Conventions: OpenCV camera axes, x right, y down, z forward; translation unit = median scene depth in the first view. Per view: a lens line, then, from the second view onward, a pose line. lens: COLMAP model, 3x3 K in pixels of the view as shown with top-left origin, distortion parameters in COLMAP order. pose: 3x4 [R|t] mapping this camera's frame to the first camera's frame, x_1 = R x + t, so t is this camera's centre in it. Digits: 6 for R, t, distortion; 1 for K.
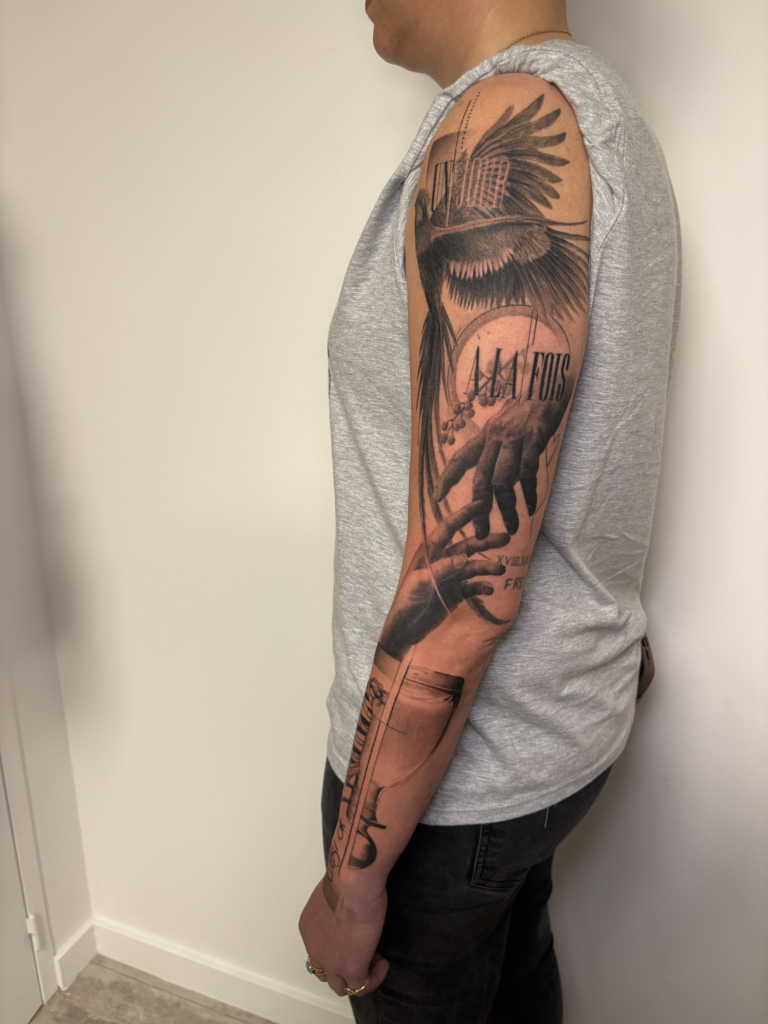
lens RADIAL K [[854.9, 0, 384.3], [0, 854.9, 534.9], [0, 0, 1]] dist [0.057307, -0.164503]
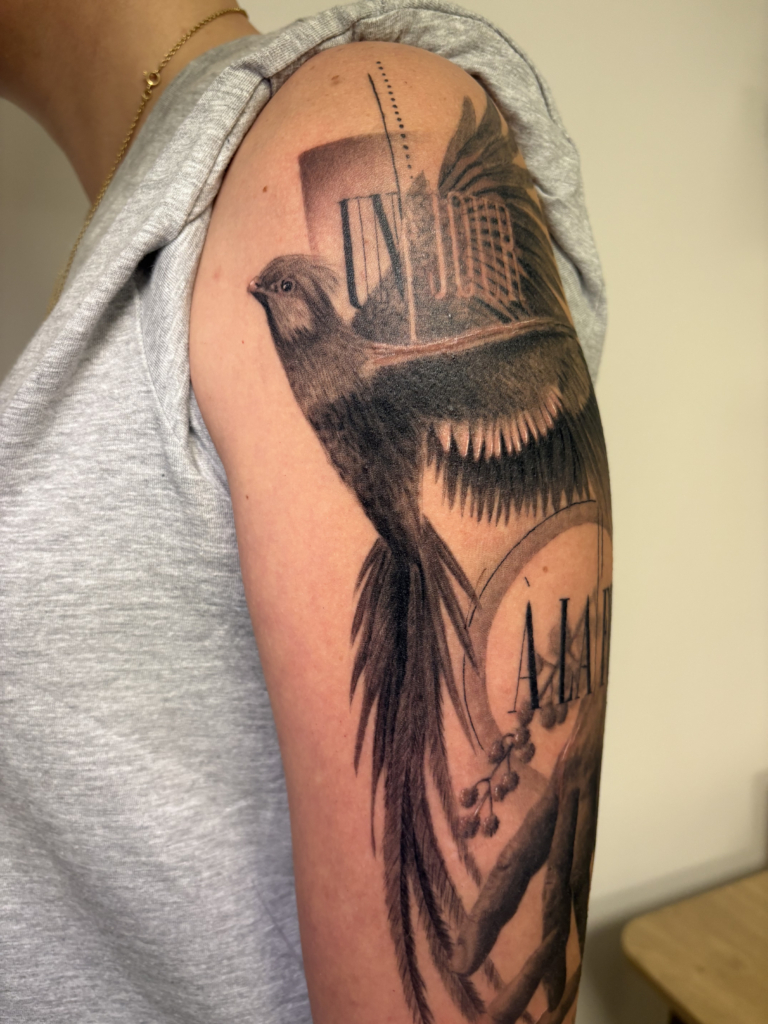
lens RADIAL K [[854.9, 0, 384.3], [0, 854.9, 534.9], [0, 0, 1]] dist [0.057307, -0.164503]
pose [[0.700394, -0.151309, 0.697534, -0.239823], [0.262445, 0.963404, -0.054540, -0.247235], [-0.663755, 0.221264, 0.714473, 0.725343]]
